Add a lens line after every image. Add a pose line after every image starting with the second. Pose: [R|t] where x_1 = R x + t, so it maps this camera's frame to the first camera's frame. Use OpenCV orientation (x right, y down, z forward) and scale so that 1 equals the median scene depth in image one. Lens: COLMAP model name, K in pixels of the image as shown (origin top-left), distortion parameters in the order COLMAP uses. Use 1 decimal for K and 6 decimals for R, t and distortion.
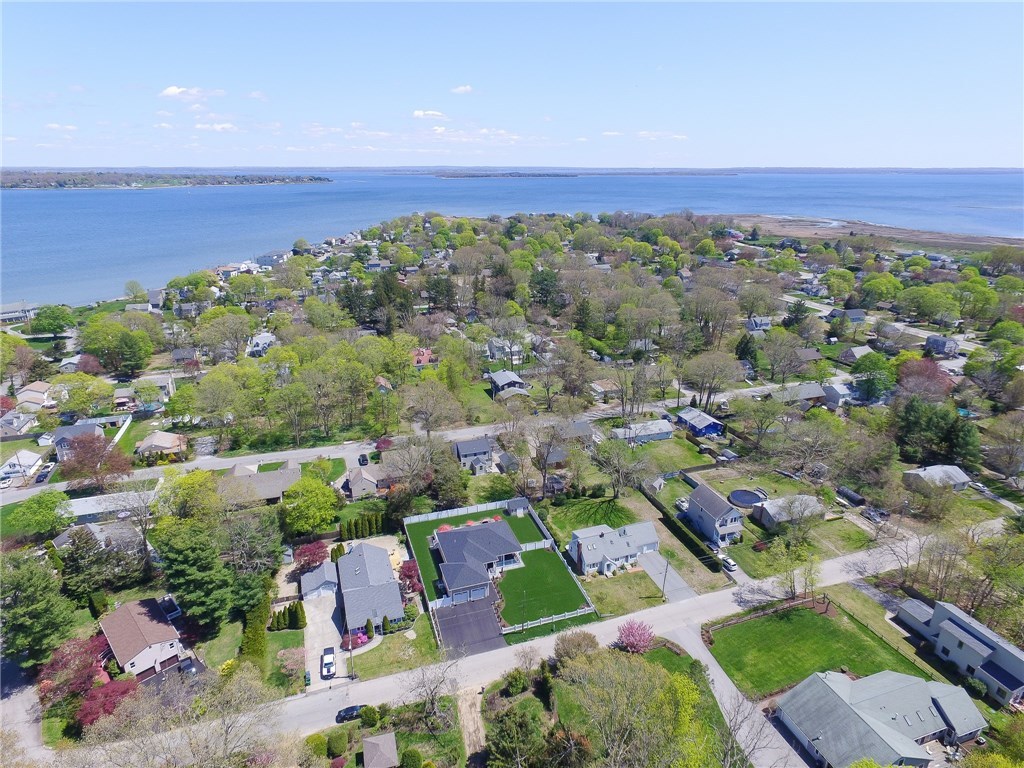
lens RADIAL K [[595.9, 0, 512.0], [0, 595.9, 384.0], [0, 0, 1]] dist [0.000793, 0.001807]
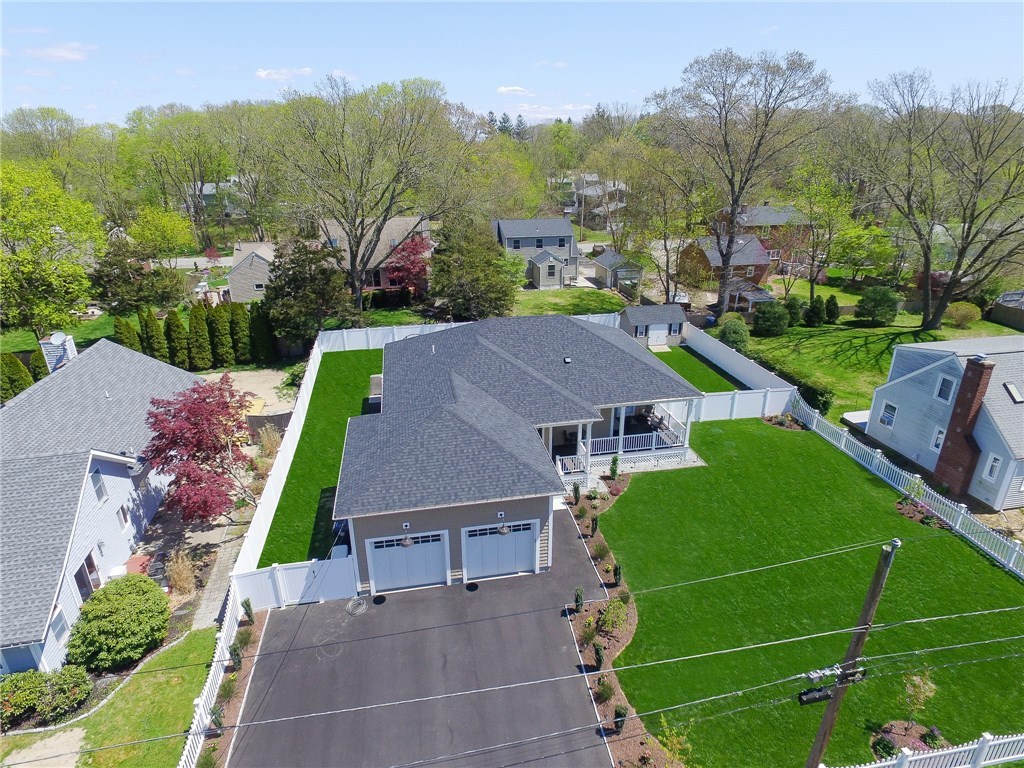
lens RADIAL K [[595.9, 0, 512.0], [0, 595.9, 384.0], [0, 0, 1]] dist [0.000793, 0.001807]
pose [[0.990294, 0.046260, -0.131061, -0.022380], [-0.042155, 0.998535, 0.033927, 0.223360], [0.132438, -0.028073, 0.990794, 0.622089]]
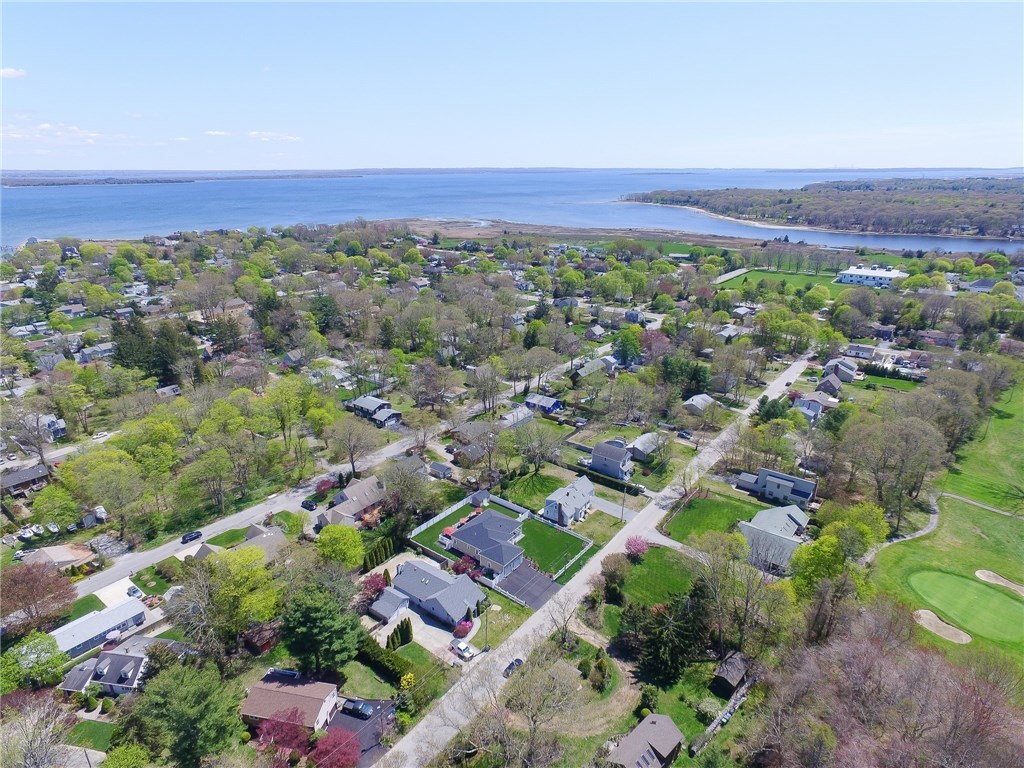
lens RADIAL K [[595.9, 0, 512.0], [0, 595.9, 384.0], [0, 0, 1]] dist [0.000793, 0.001807]
pose [[0.835389, -0.194374, 0.514143, -0.501363], [0.195448, 0.979299, 0.052660, -0.072480], [-0.513736, 0.056496, 0.856086, -0.086226]]
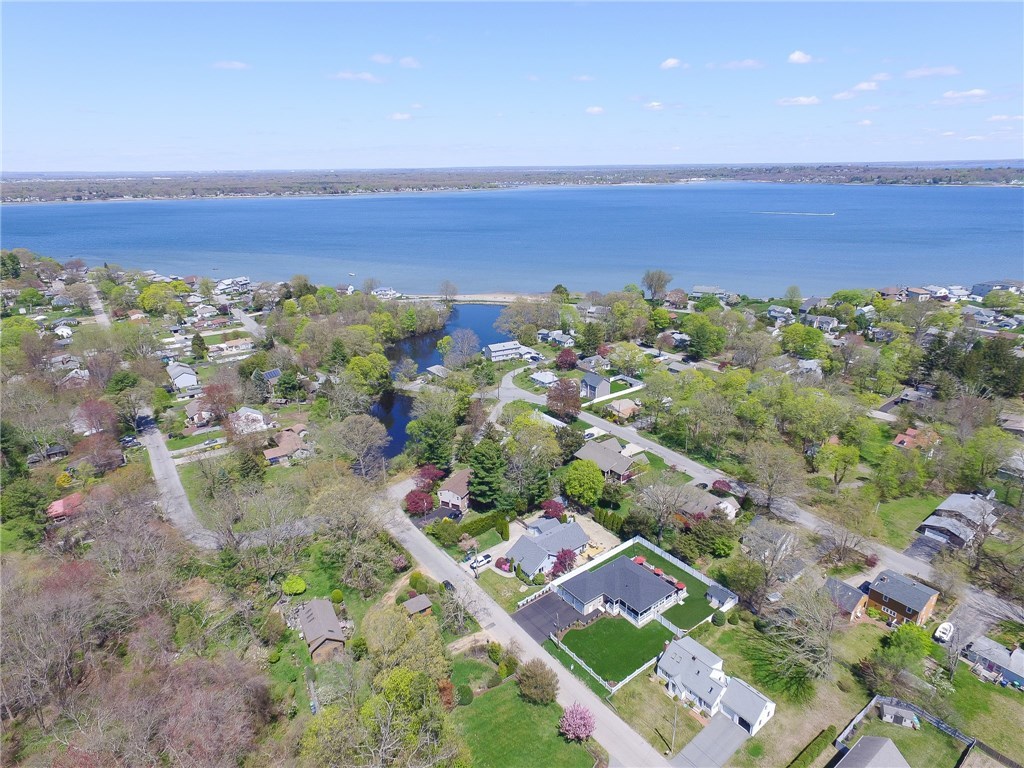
lens RADIAL K [[595.9, 0, 512.0], [0, 595.9, 384.0], [0, 0, 1]] dist [0.000793, 0.001807]
pose [[0.313781, 0.321728, -0.893327, 0.610771], [-0.311200, 0.923722, 0.223366, -0.201350], [0.897048, 0.207916, 0.389968, 0.269024]]
